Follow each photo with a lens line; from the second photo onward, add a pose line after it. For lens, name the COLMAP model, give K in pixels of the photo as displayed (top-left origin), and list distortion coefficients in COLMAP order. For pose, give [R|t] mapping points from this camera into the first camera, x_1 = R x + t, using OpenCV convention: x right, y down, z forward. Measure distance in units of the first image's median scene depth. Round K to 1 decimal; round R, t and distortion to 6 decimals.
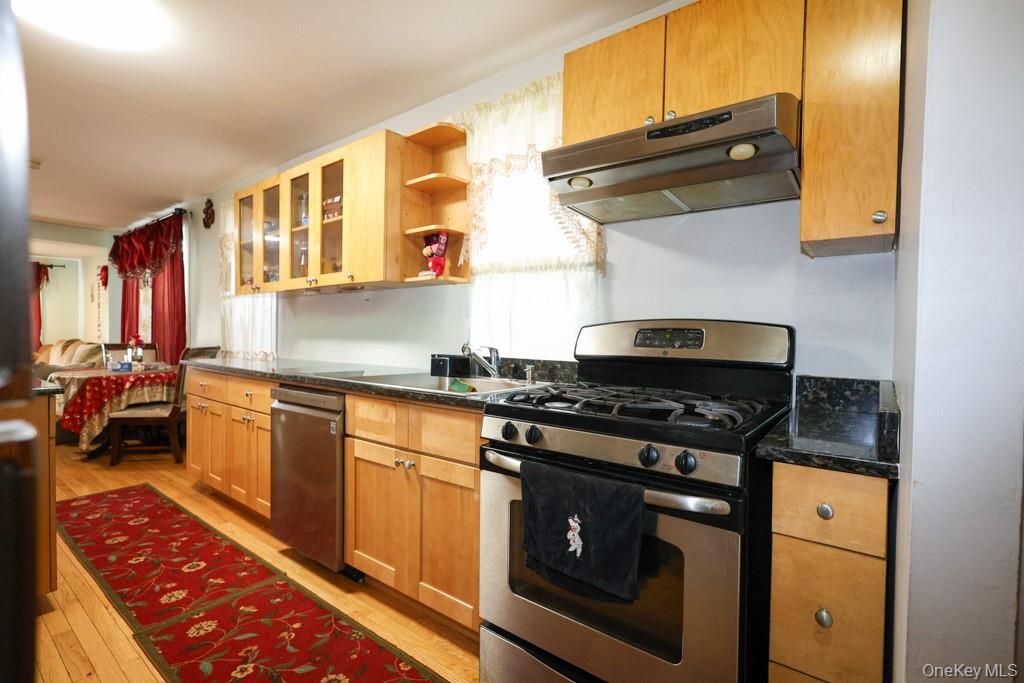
lens RADIAL K [[471.6, 0, 513.3], [0, 471.6, 341.0], [0, 0, 1]] dist [-0.002752, -0.000858]
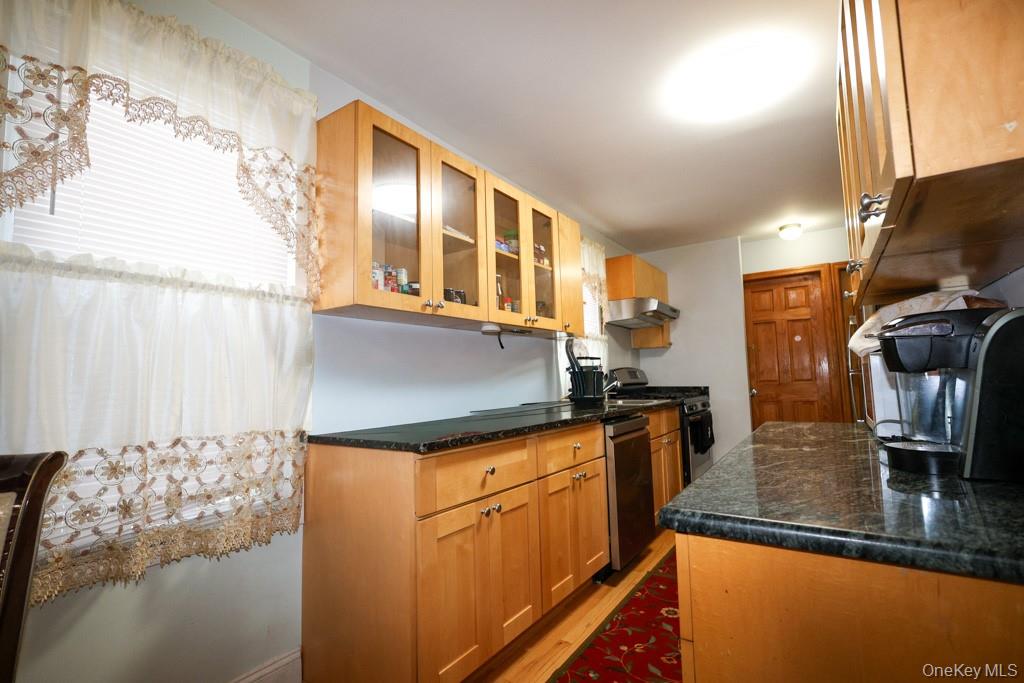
lens RADIAL K [[471.6, 0, 512.2], [0, 471.6, 338.6], [0, 0, 1]] dist [-0.002752, -0.000858]
pose [[-0.060397, 0.078314, 0.995097, -1.368866], [0.043148, 0.996190, -0.075781, -0.023299], [-0.997241, 0.038359, -0.063546, 1.117387]]
